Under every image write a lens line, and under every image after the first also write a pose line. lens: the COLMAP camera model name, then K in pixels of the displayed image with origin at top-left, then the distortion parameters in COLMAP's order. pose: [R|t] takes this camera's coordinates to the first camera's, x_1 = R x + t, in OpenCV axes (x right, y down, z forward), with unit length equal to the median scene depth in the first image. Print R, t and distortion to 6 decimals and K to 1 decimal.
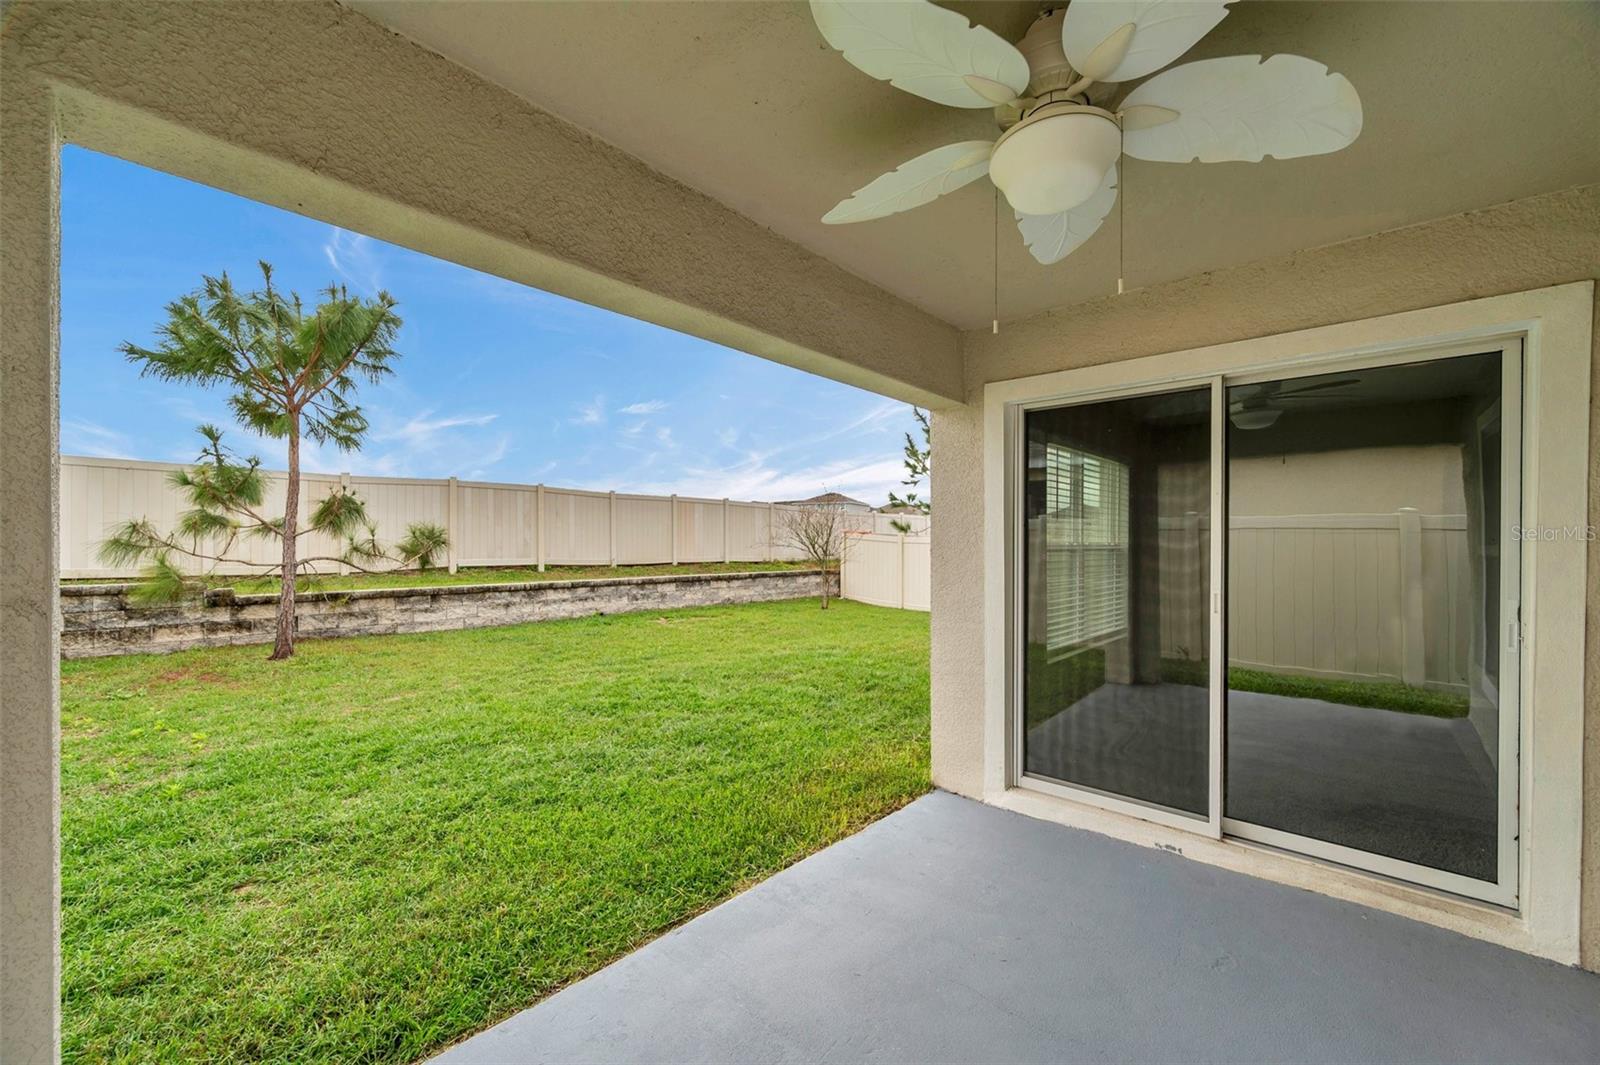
lens RADIAL K [[637.6, 0, 799.3], [0, 637.6, 538.8], [0, 0, 1]] dist [0.000875, -0.000555]
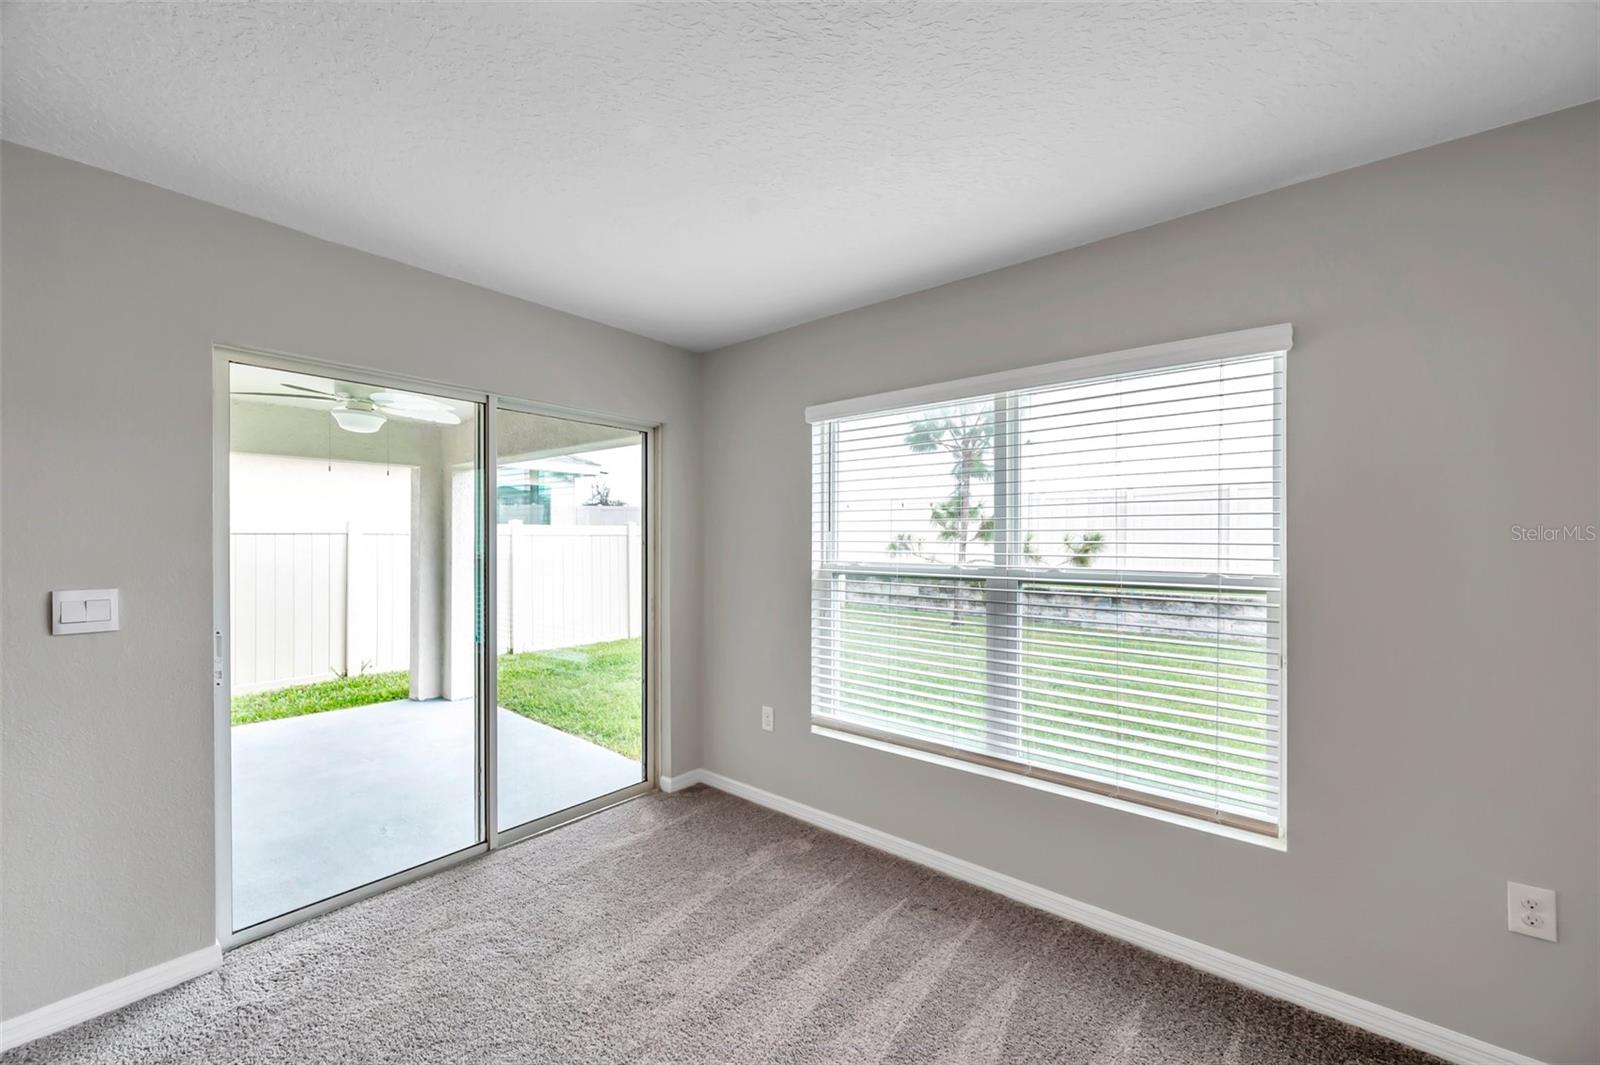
lens RADIAL K [[637.6, 0, 786.6], [0, 637.6, 528.6], [0, 0, 1]] dist [0.000875, -0.000555]
pose [[0.026217, -0.020693, -0.999442, 0.575140], [0.002641, 0.999784, -0.020631, -0.009497], [0.999653, -0.002099, 0.026266, 0.491452]]
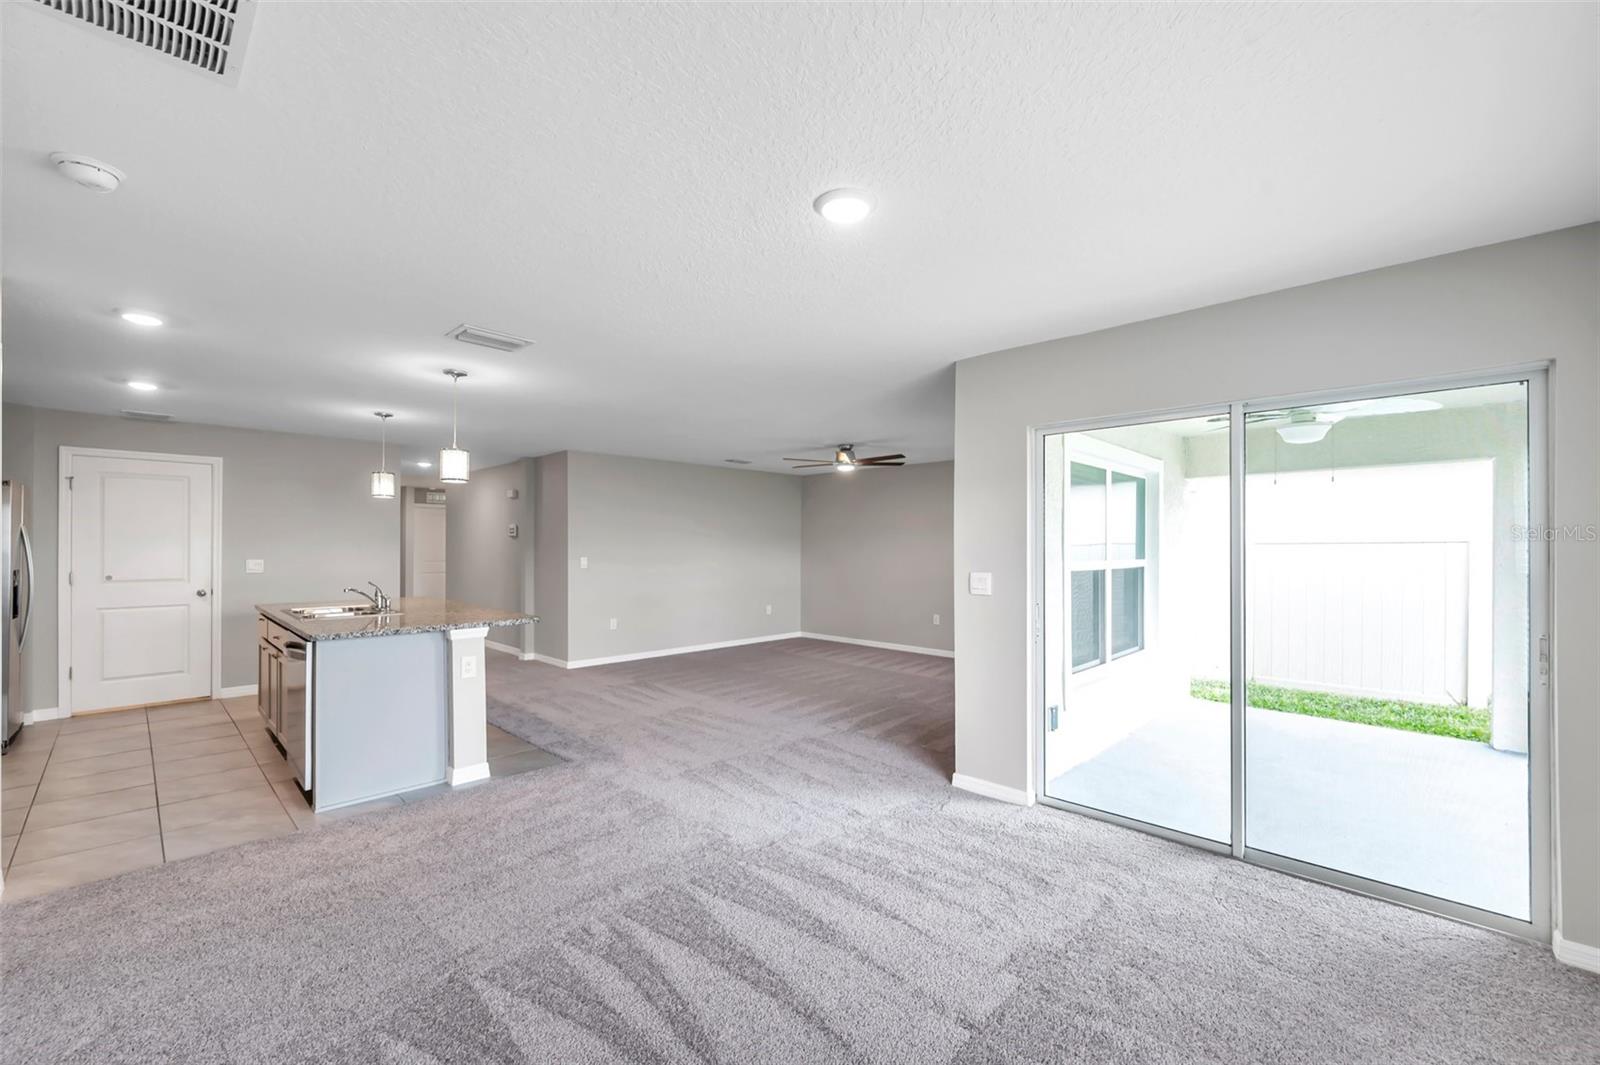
lens RADIAL K [[637.6, 0, 825.6], [0, 637.6, 540.0], [0, 0, 1]] dist [0.000875, -0.000555]
pose [[-0.999839, -0.005959, 0.016902, 0.449434], [-0.006277, 0.999803, -0.018827, -0.006800], [-0.016787, -0.018930, -0.999680, 0.677123]]
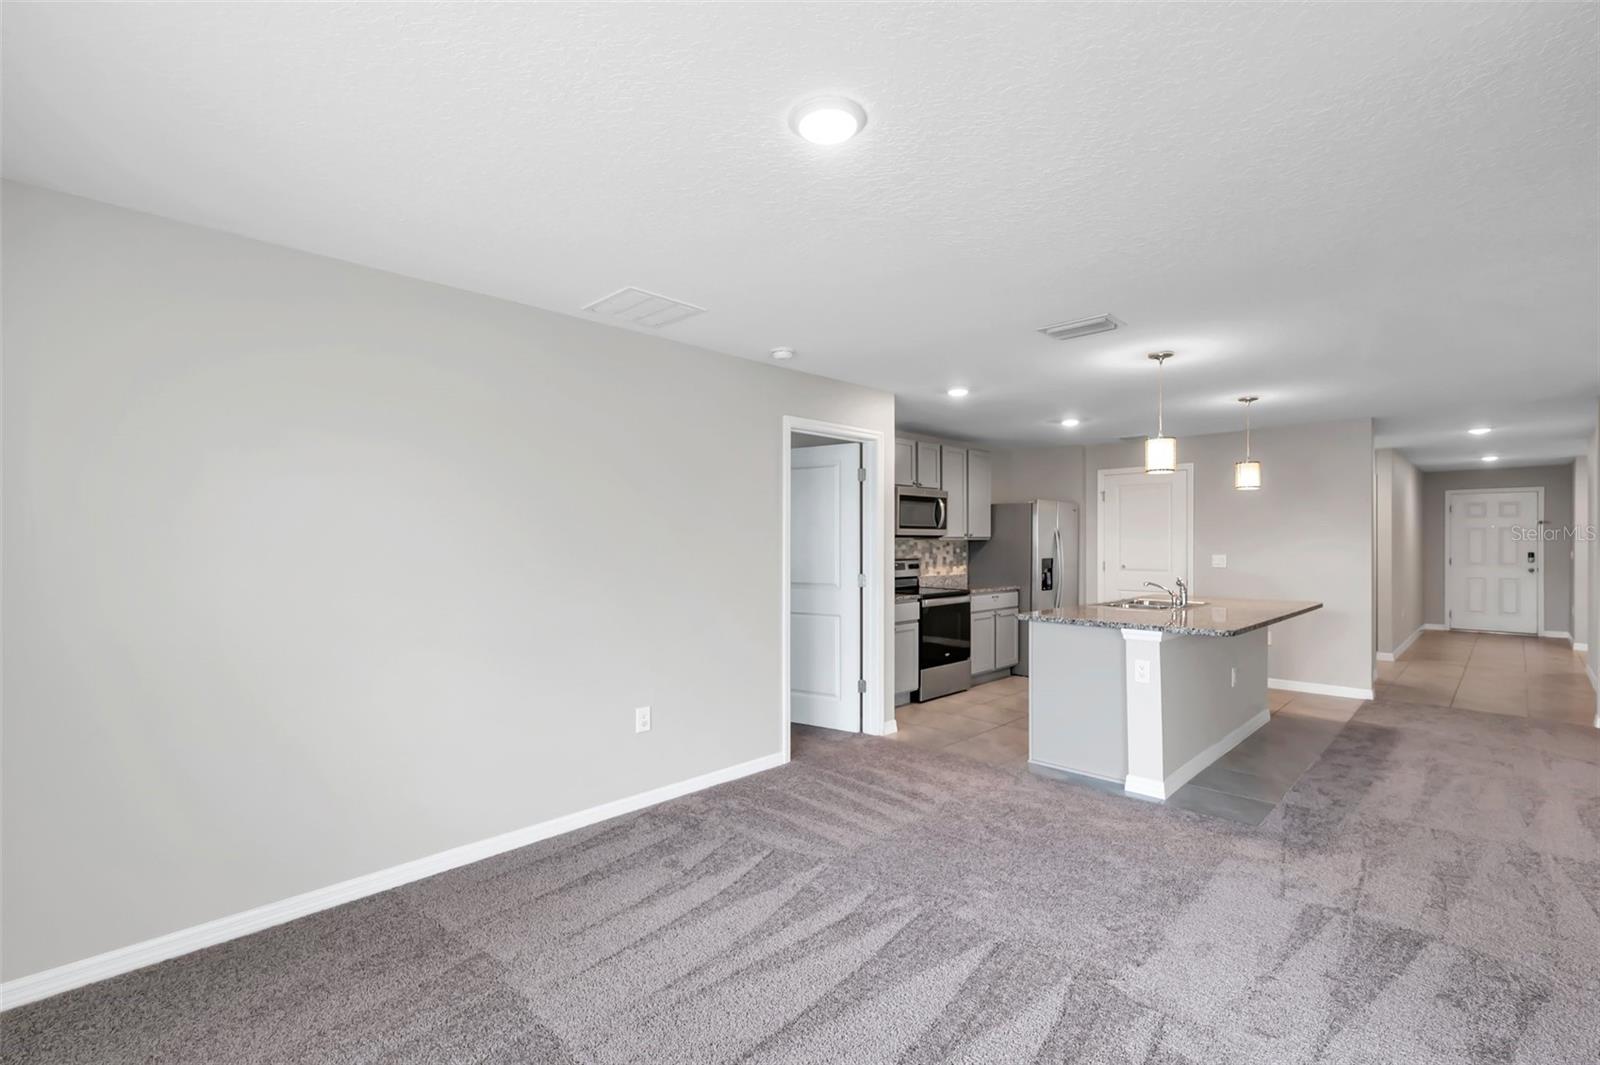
lens RADIAL K [[722.7, 0, 801.5], [0, 722.7, 539.0], [0, 0, 1]] dist [0.003291, 0.000951]
pose [[0.047164, -0.000394, 0.998887, 0.237317], [-0.007162, 0.999974, 0.000732, -0.009632], [-0.998861, -0.007189, 0.047160, 0.448734]]
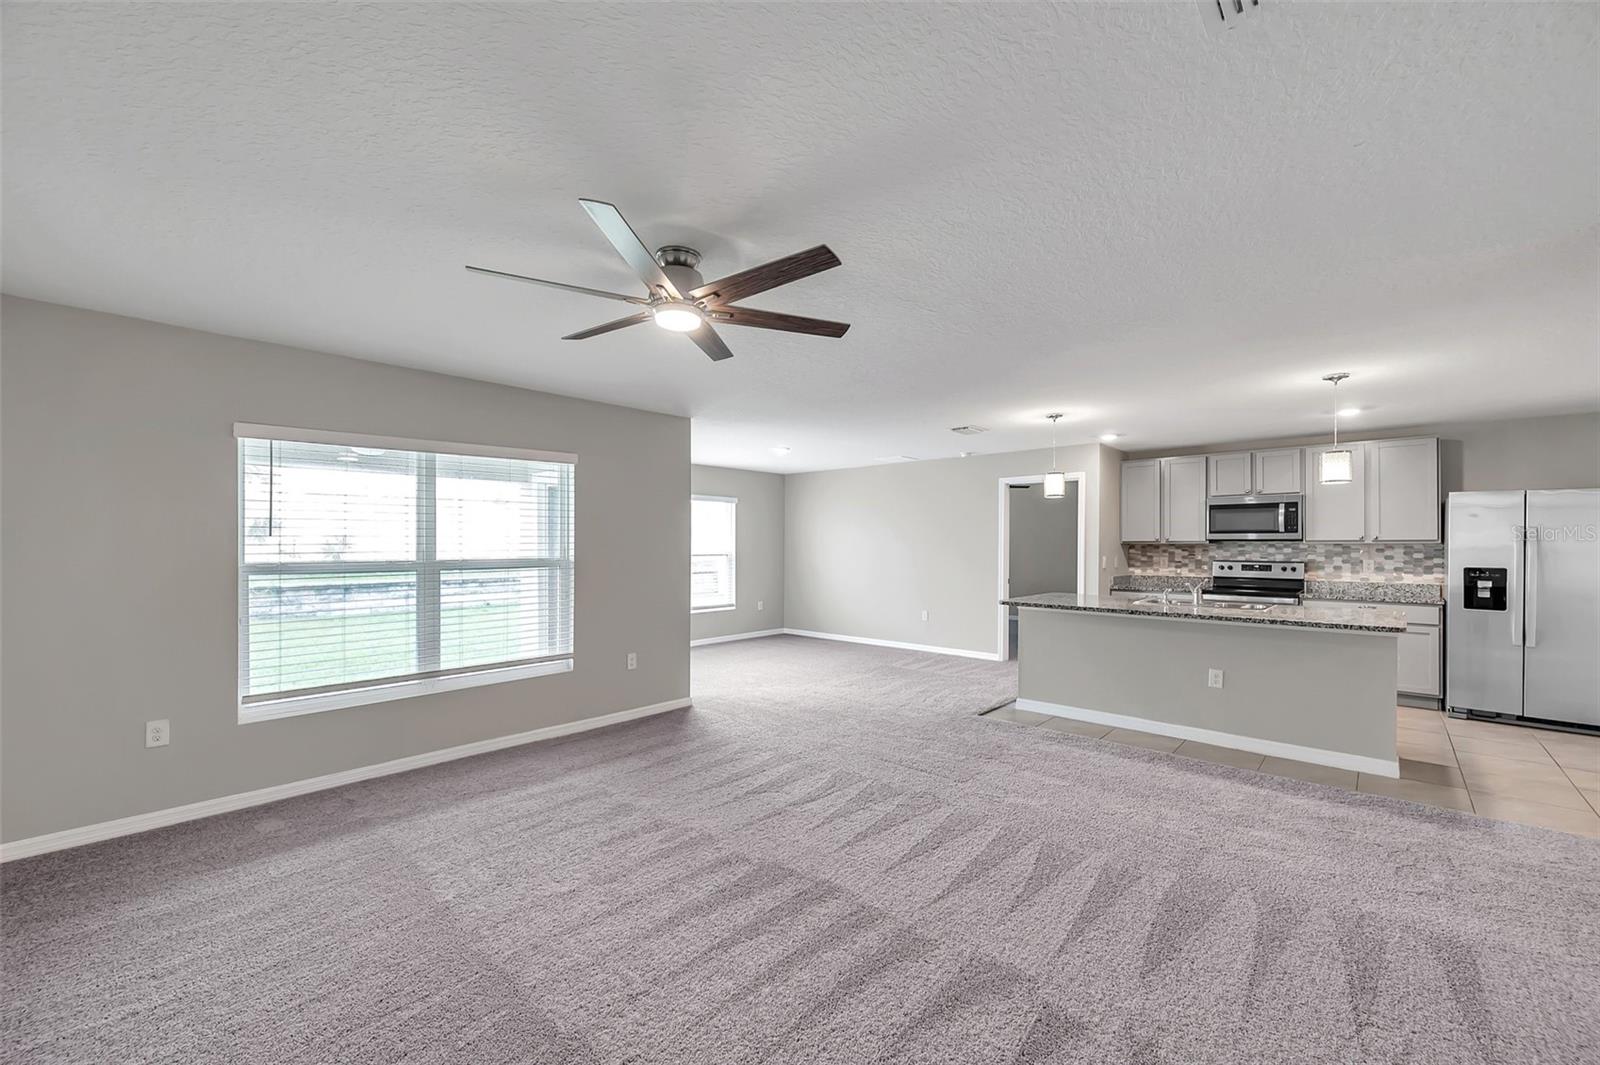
lens RADIAL K [[637.6, 0, 797.7], [0, 637.6, 539.0], [0, 0, 1]] dist [0.000875, -0.000555]
pose [[0.999406, -0.003365, -0.034294, 0.497342], [0.003401, 0.999994, 0.001003, -0.016566], [0.034290, -0.001119, 0.999411, -0.364254]]
